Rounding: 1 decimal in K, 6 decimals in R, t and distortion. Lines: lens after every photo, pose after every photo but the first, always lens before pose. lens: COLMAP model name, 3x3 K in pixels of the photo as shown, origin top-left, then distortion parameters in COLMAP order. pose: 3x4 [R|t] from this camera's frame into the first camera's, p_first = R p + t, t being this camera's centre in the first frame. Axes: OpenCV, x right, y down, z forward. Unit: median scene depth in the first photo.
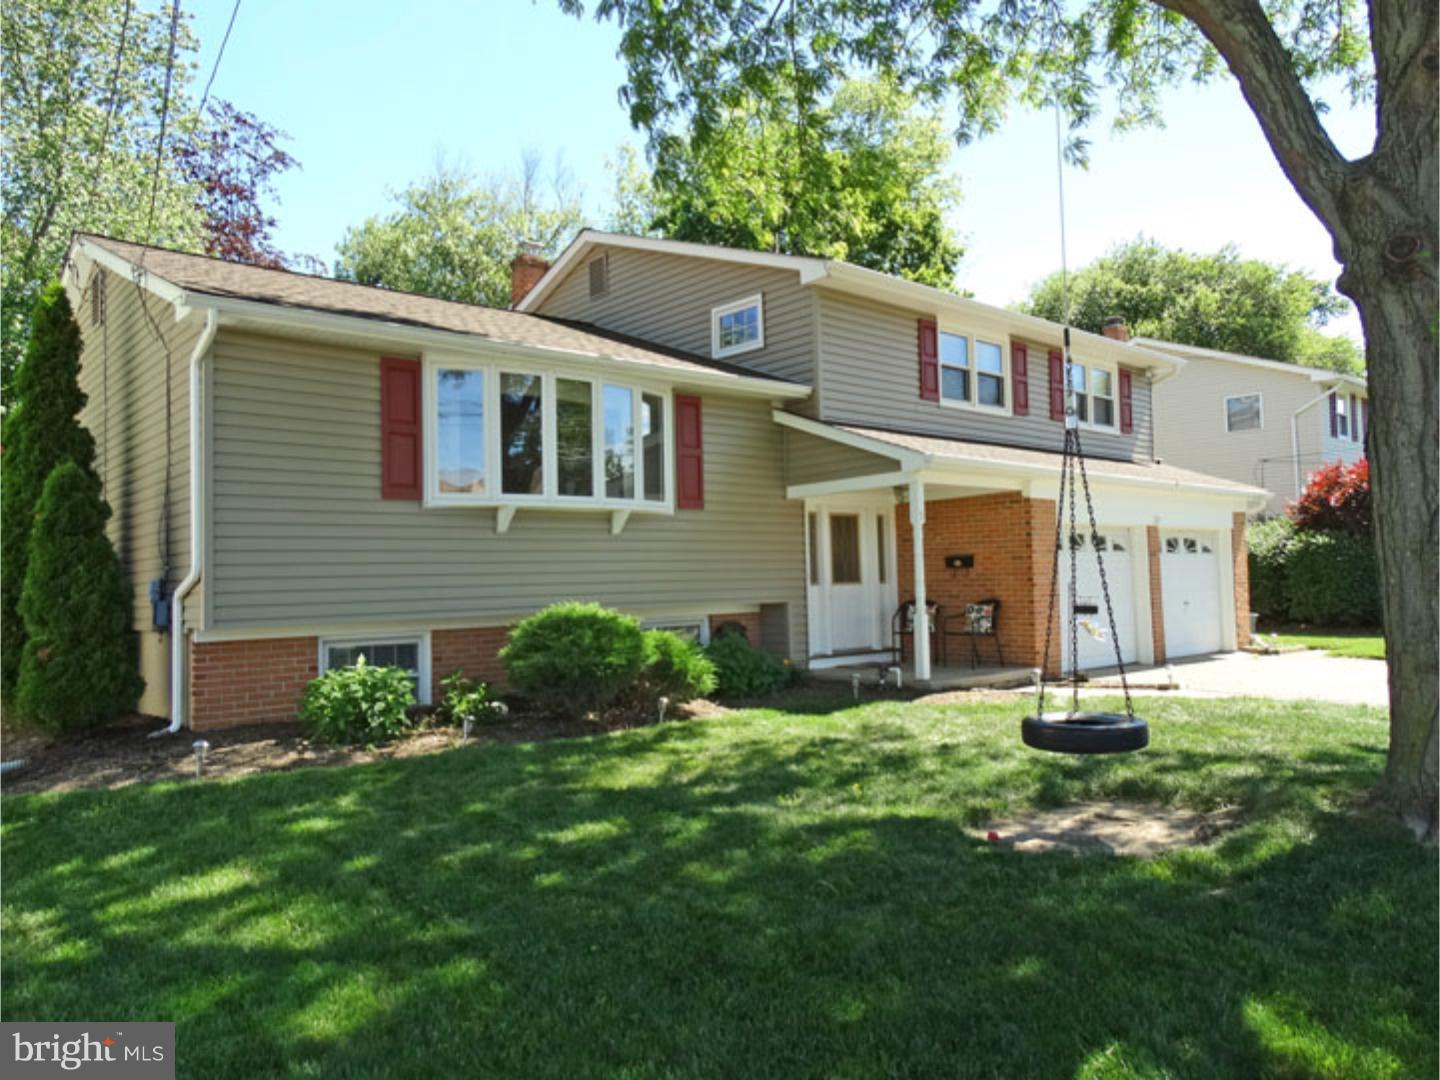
lens RADIAL K [[1013.7, 0, 720.0], [0, 1013.7, 540.0], [0, 0, 1]] dist [0.006309, 0.000729]
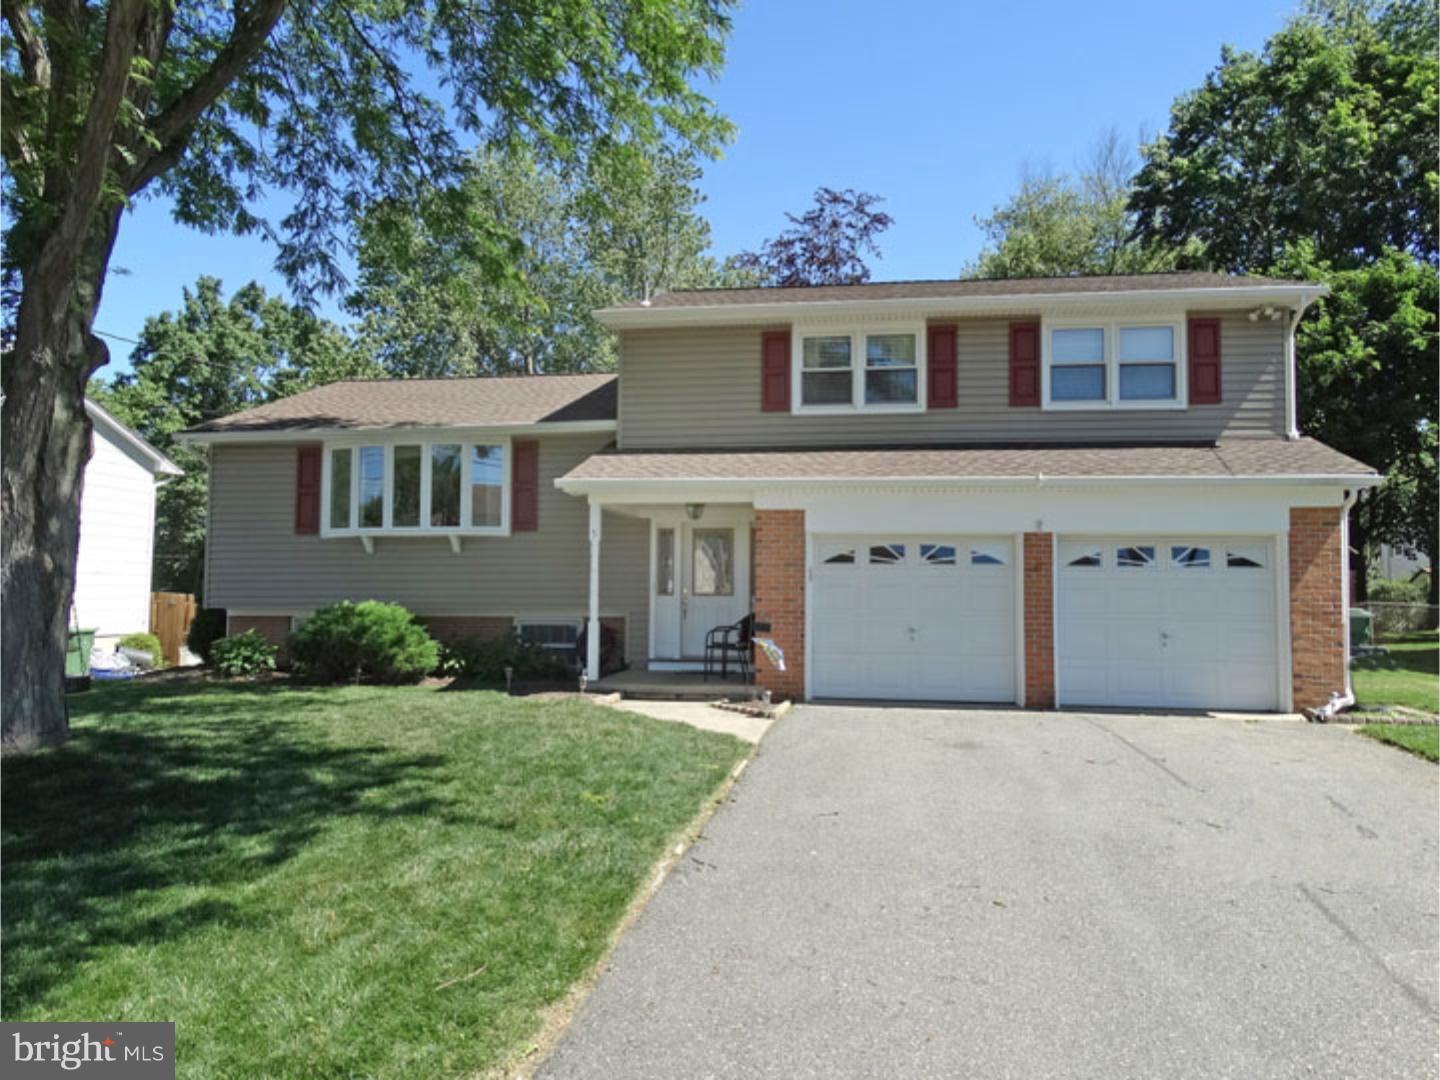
lens RADIAL K [[1065.1, 0, 720.0], [0, 1065.1, 540.0], [0, 0, 1]] dist [0.048244, 0.000384]
pose [[0.632999, -0.020959, -0.773869, 1.173838], [0.007777, 0.999755, -0.020716, 0.009560], [0.774114, 0.007095, 0.633007, 0.353188]]
